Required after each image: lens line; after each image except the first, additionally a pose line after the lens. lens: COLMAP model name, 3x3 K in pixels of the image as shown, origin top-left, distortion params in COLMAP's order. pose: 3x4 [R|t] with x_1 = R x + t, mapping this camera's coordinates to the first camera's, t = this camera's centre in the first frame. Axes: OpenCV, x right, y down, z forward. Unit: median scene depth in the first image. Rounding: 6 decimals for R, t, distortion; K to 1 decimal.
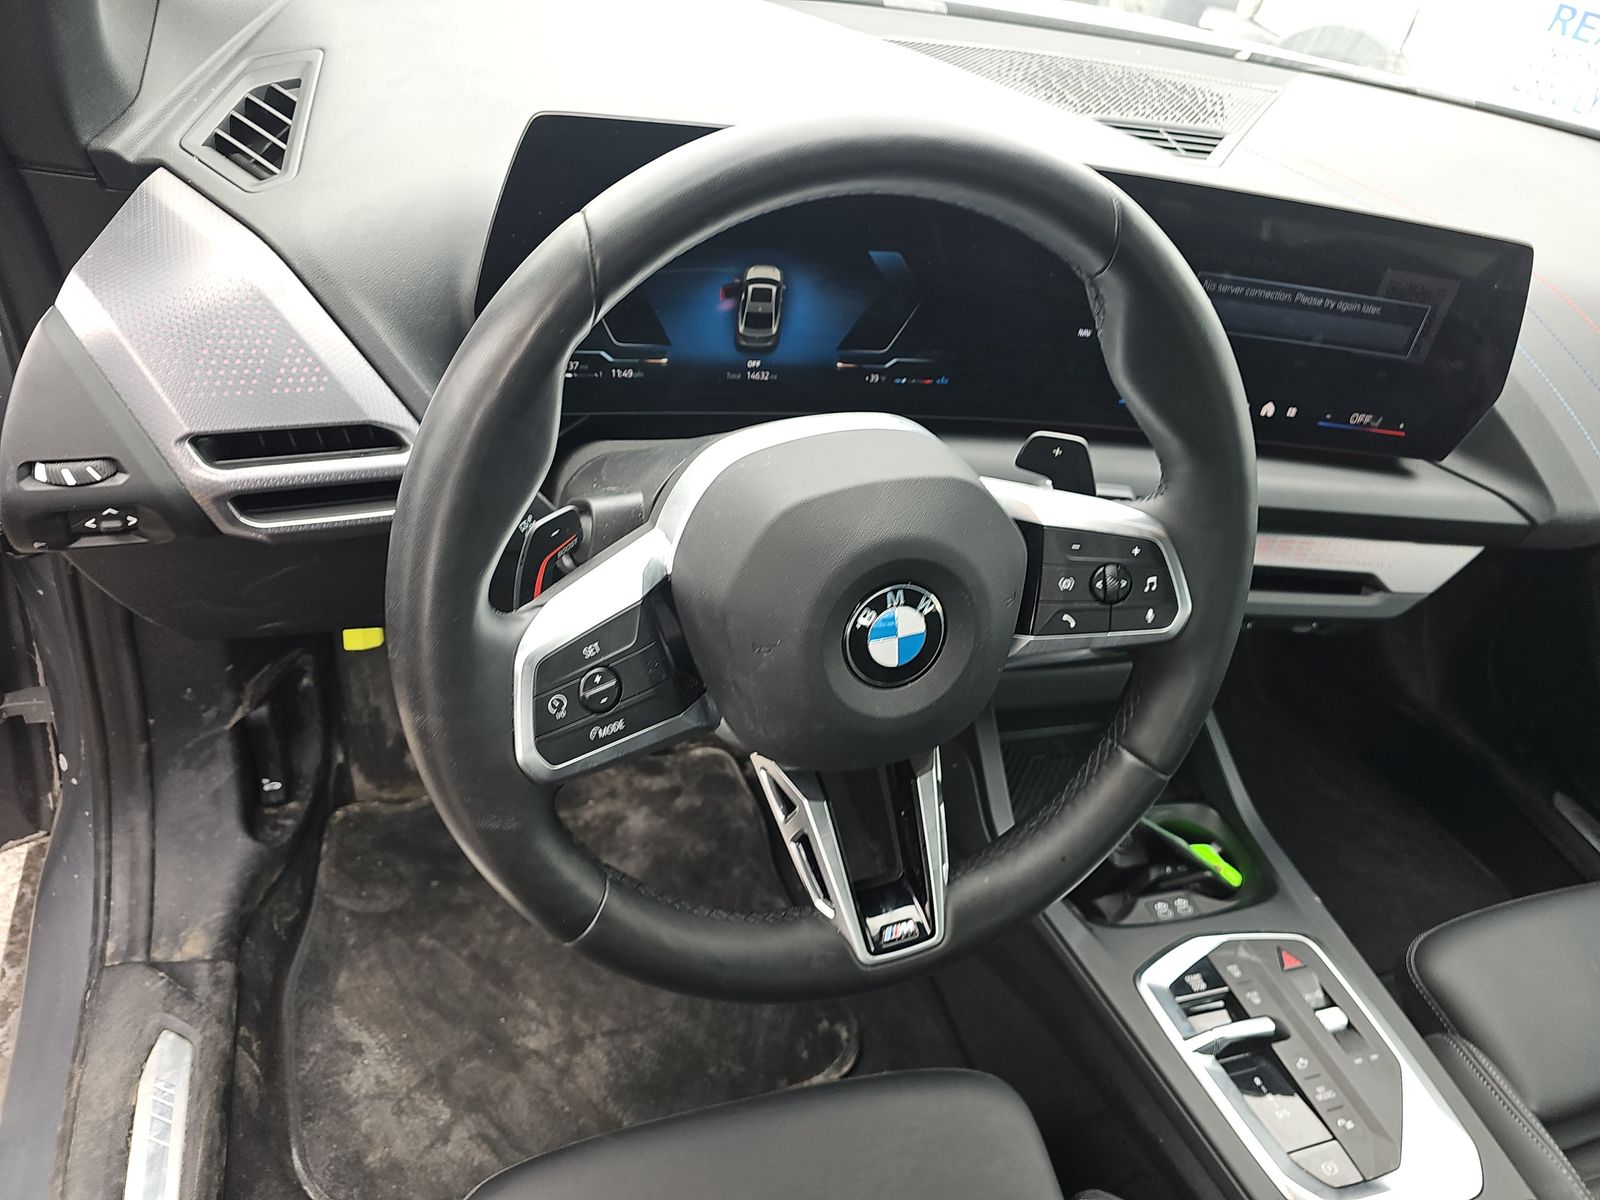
lens RADIAL K [[1089.9, 0, 796.0], [0, 1089.9, 562.4], [0, 0, 1]] dist [-0.022523, -0.004587]
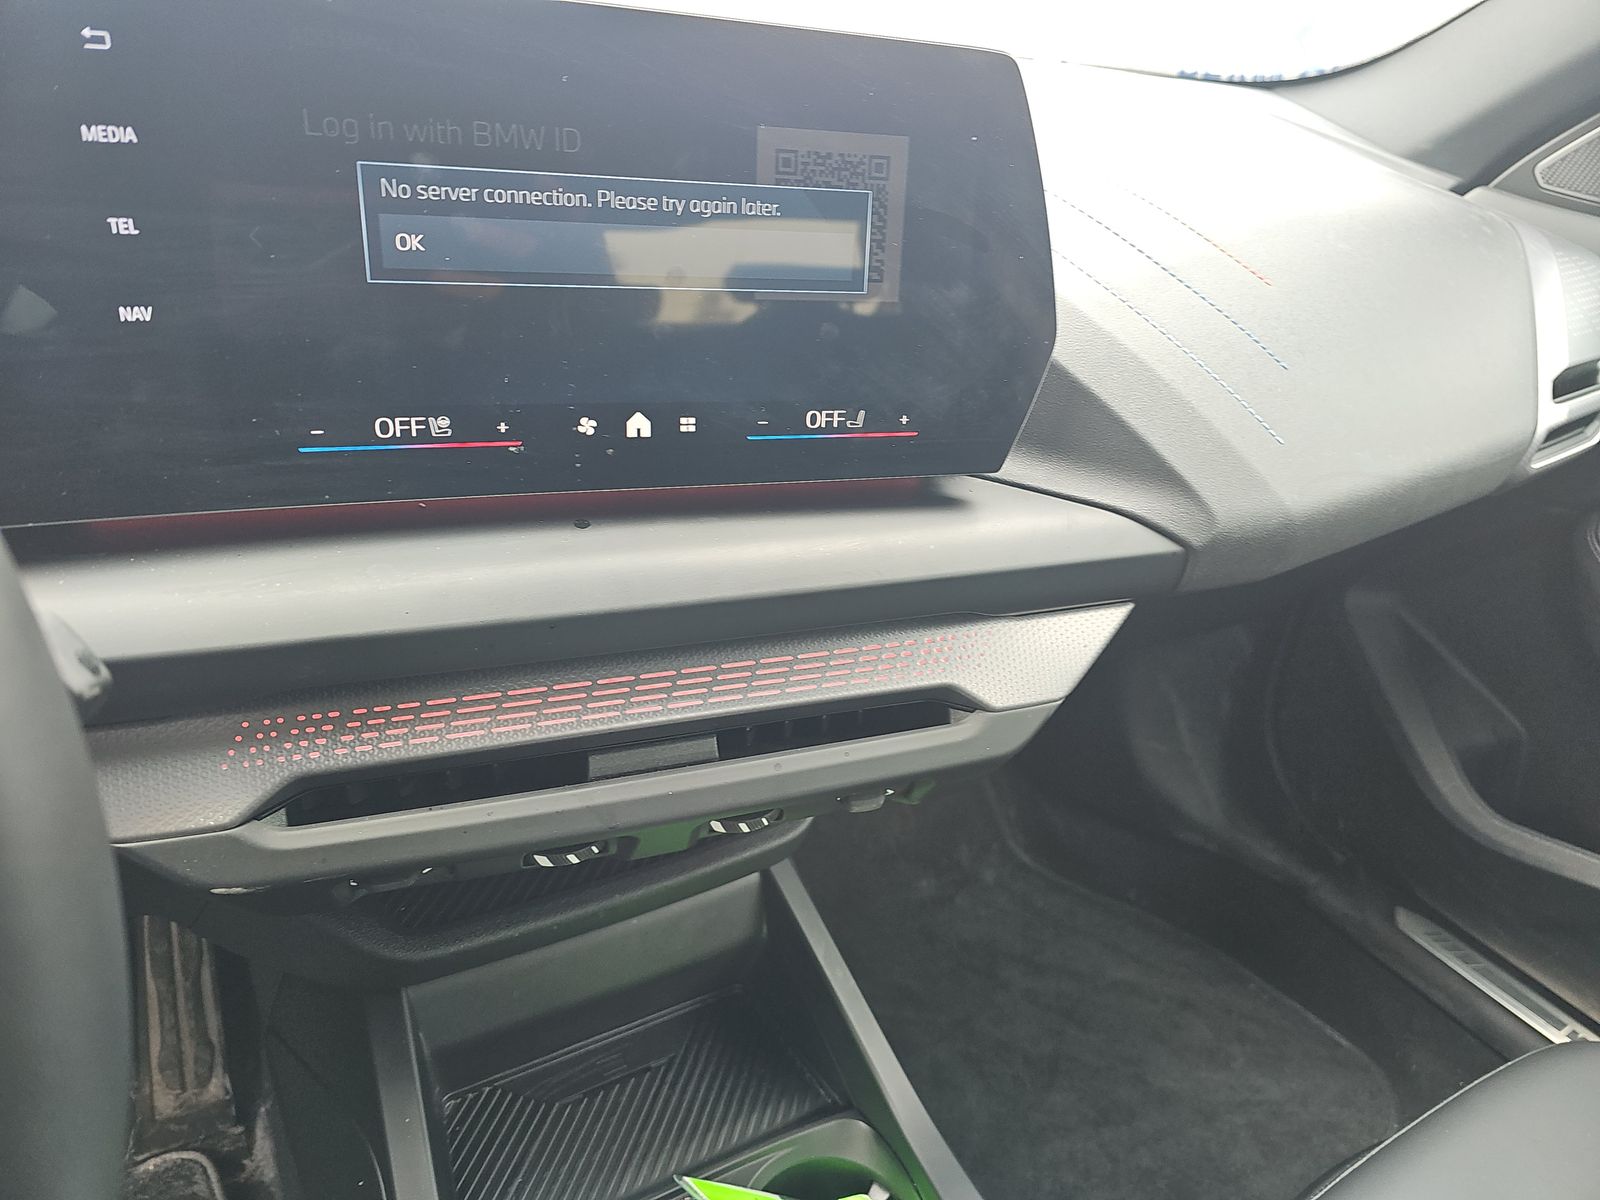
lens RADIAL K [[1054.3, 0, 876.9], [0, 1054.3, 557.8], [0, 0, 1]] dist [-0.000252, -0.003268]
pose [[0.967230, -0.177703, 0.181352, 0.421485], [0.205338, 0.967582, -0.147042, 0.019575], [-0.149343, 0.179462, 0.972363, 0.469981]]
